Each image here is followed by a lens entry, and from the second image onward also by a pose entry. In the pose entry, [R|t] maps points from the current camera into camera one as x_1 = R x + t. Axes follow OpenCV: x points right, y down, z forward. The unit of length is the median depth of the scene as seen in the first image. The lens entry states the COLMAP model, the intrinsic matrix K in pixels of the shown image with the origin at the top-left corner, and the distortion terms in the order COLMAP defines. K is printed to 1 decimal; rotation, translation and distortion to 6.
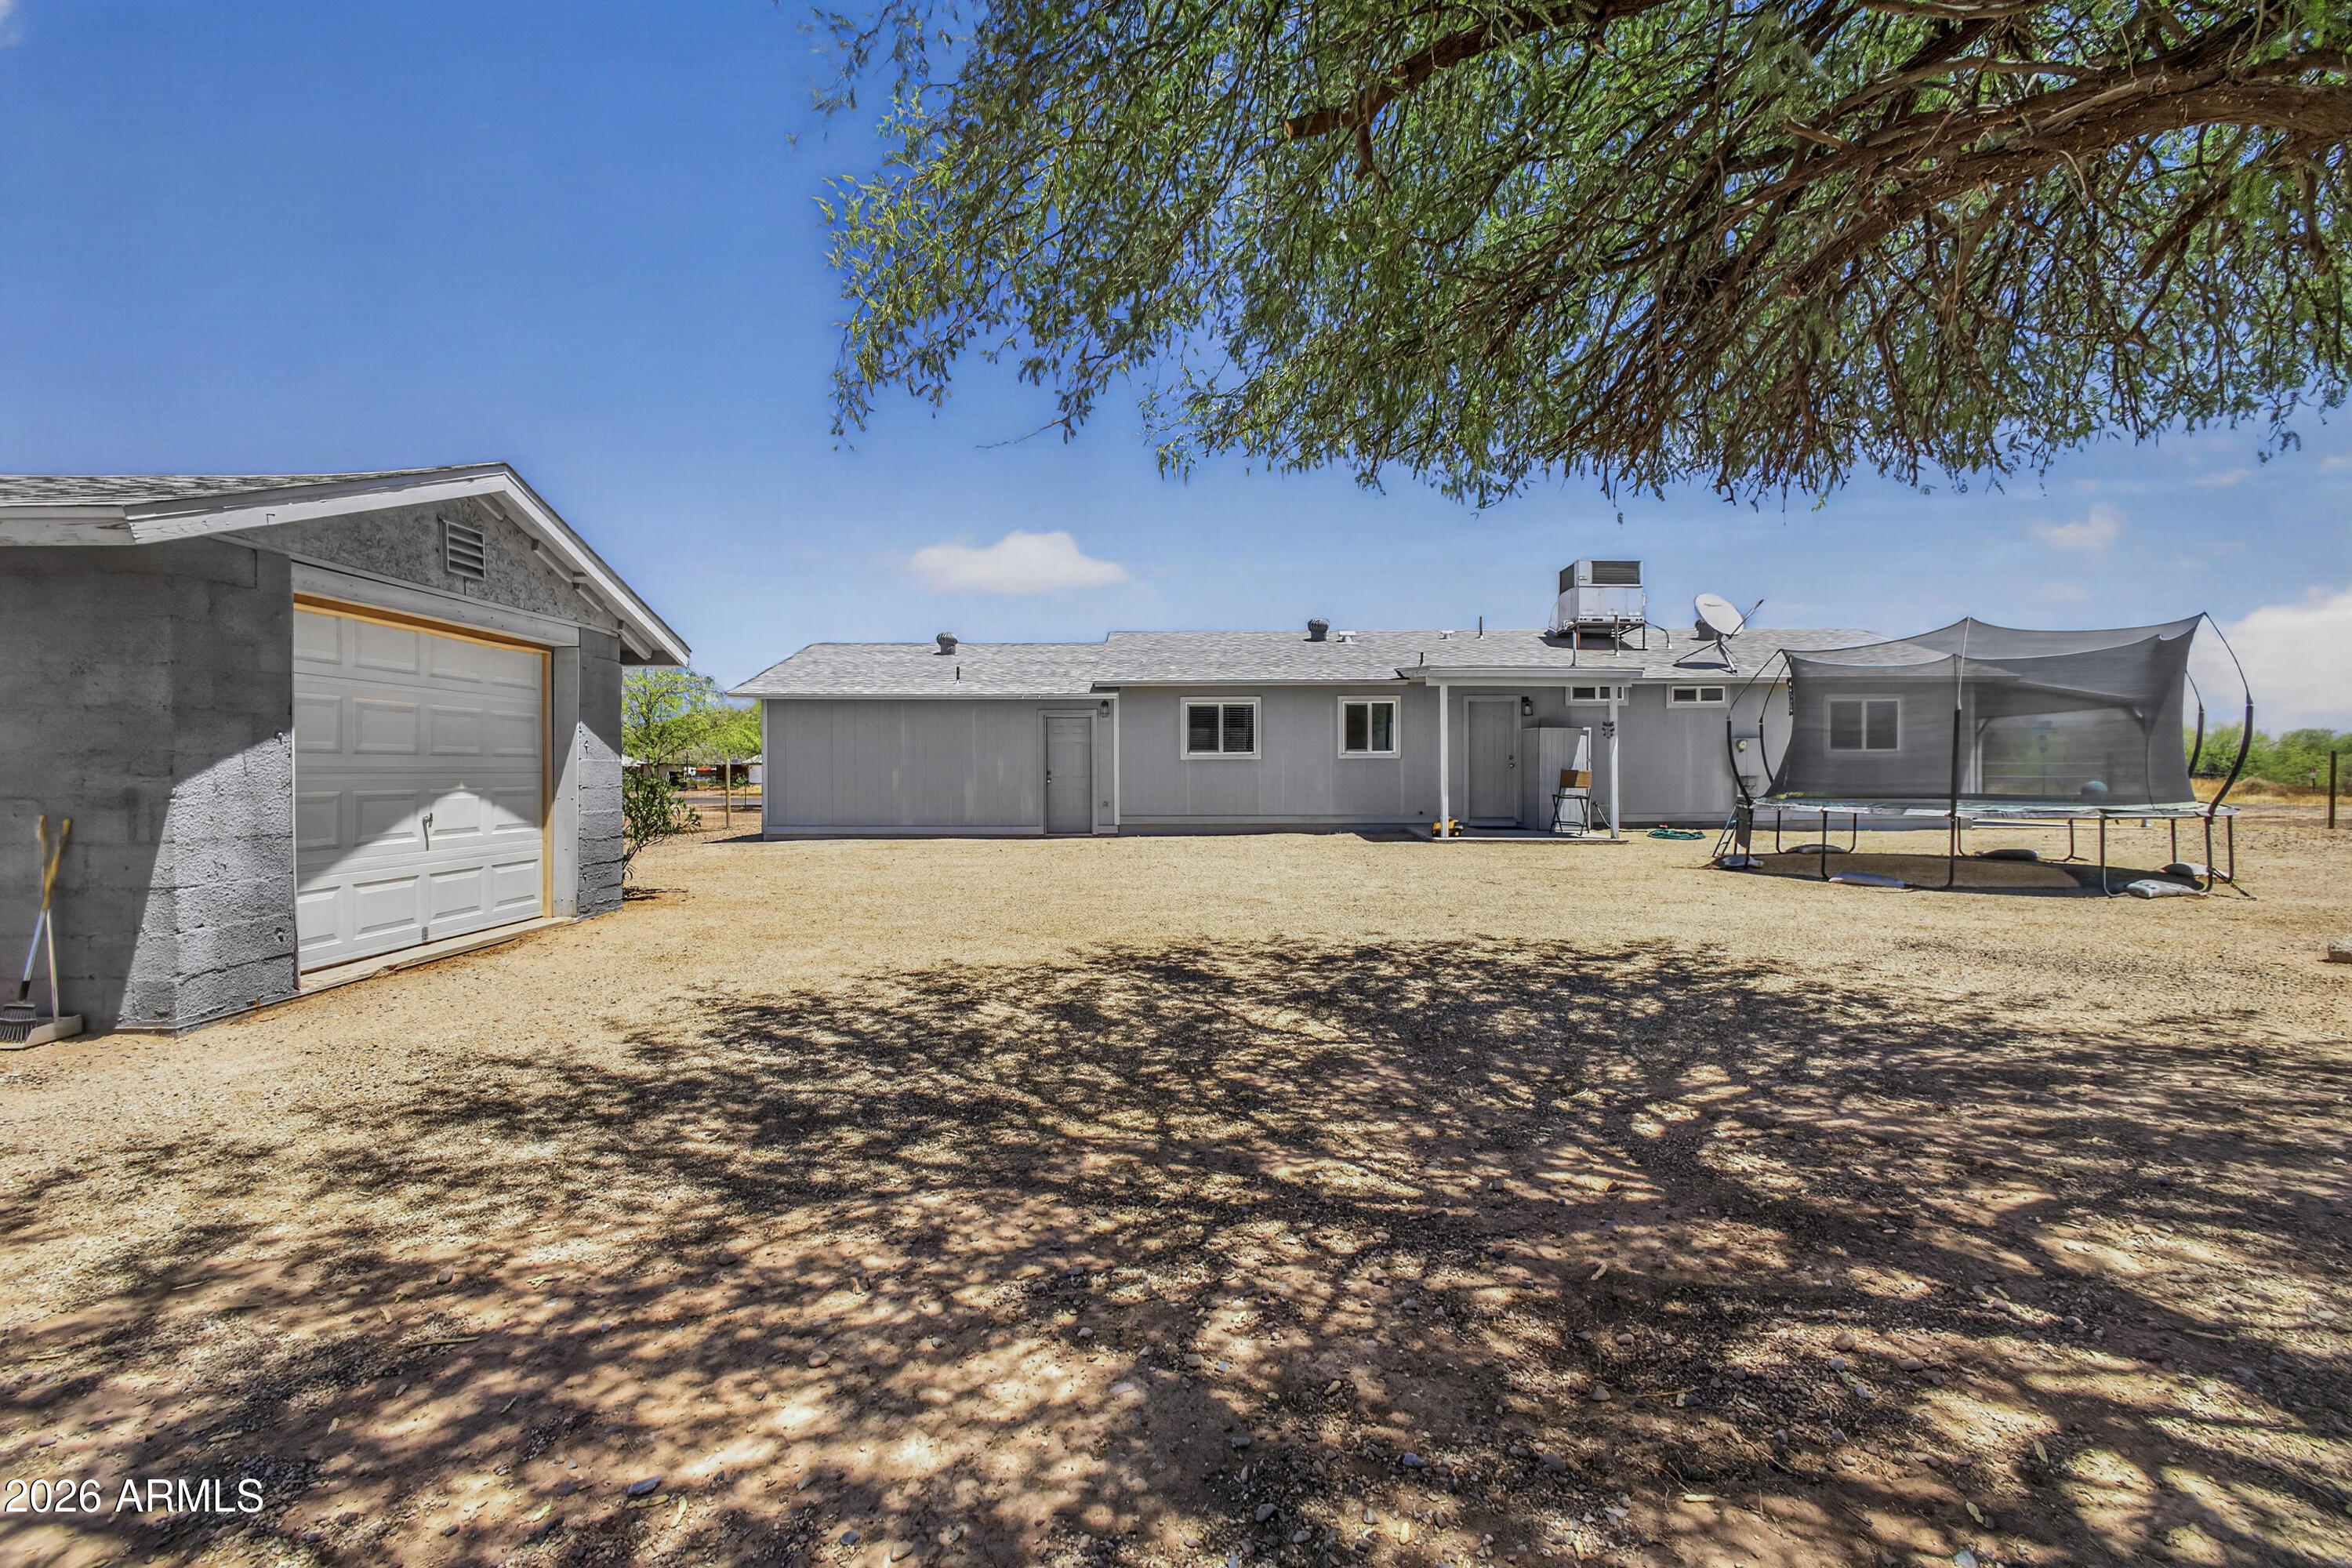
lens RADIAL K [[1008.5, 0, 1176.0], [0, 1008.5, 784.0], [0, 0, 1]] dist [-0.001492, -0.000138]
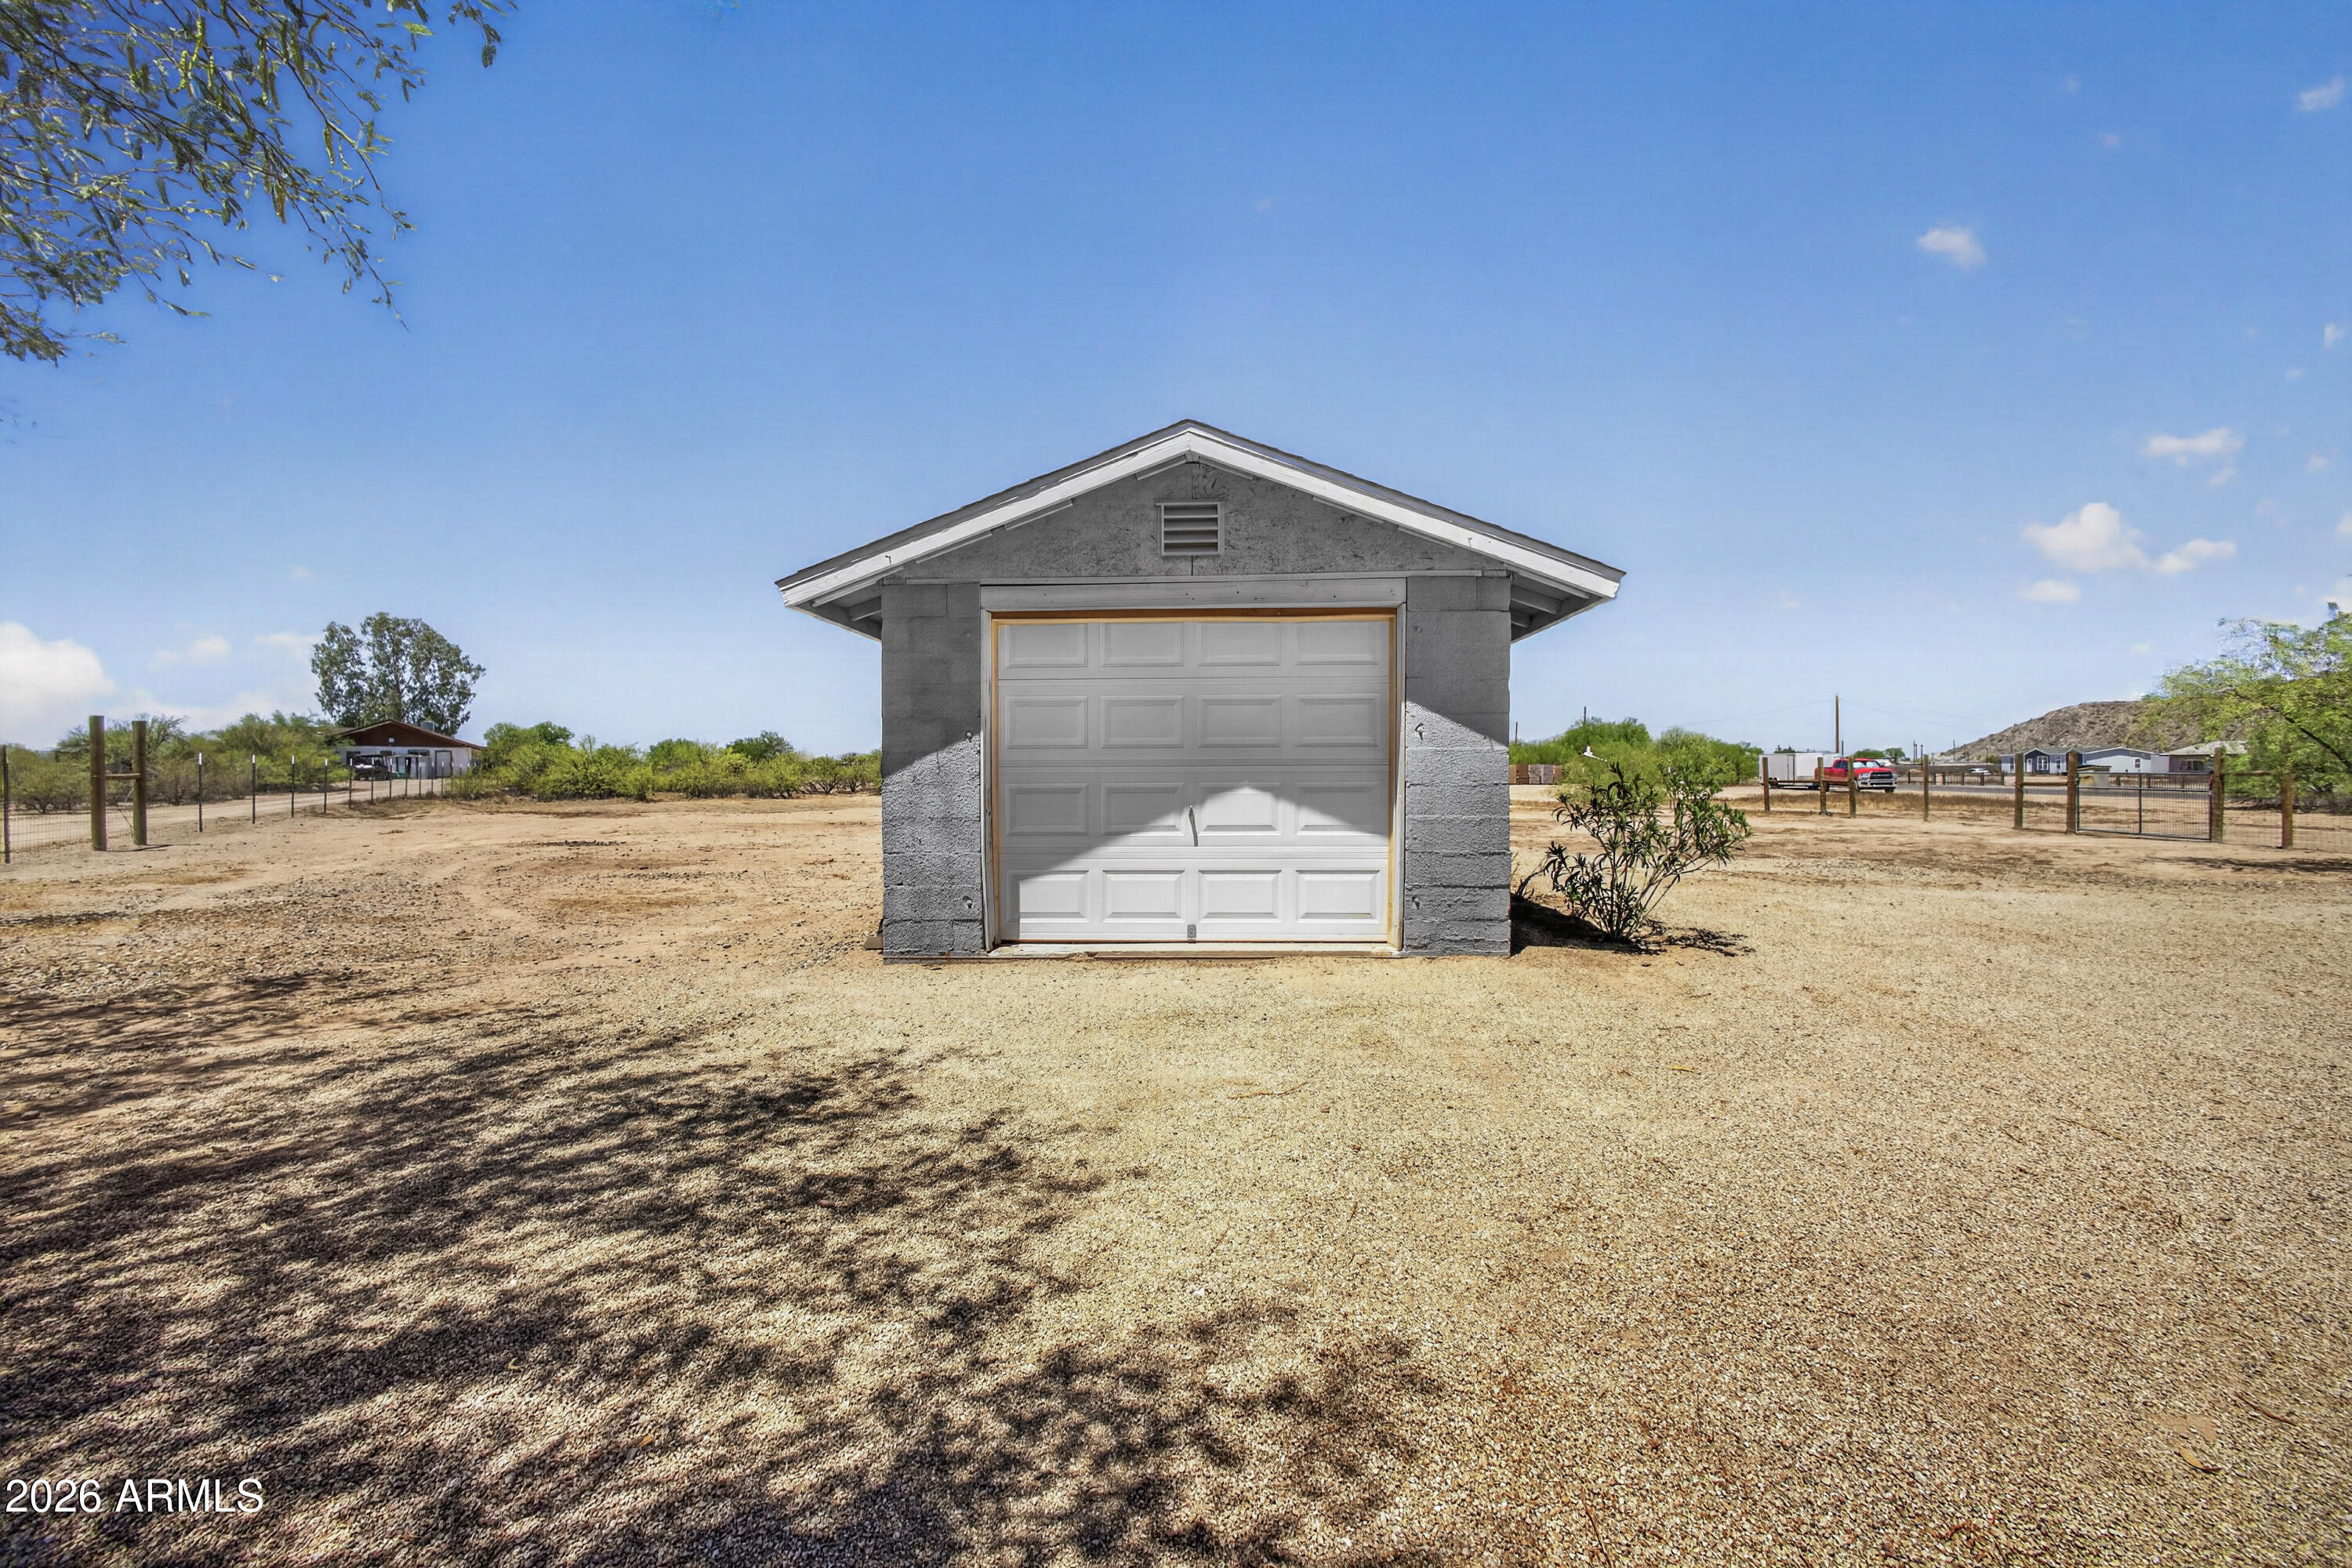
lens RADIAL K [[1008.5, 0, 1176.0], [0, 1008.5, 784.0], [0, 0, 1]] dist [-0.001492, -0.000138]
pose [[-0.044882, 0.008915, -0.998953, 0.238968], [-0.009651, 0.999910, 0.009357, -0.002926], [0.998946, 0.010061, -0.044792, 1.071224]]
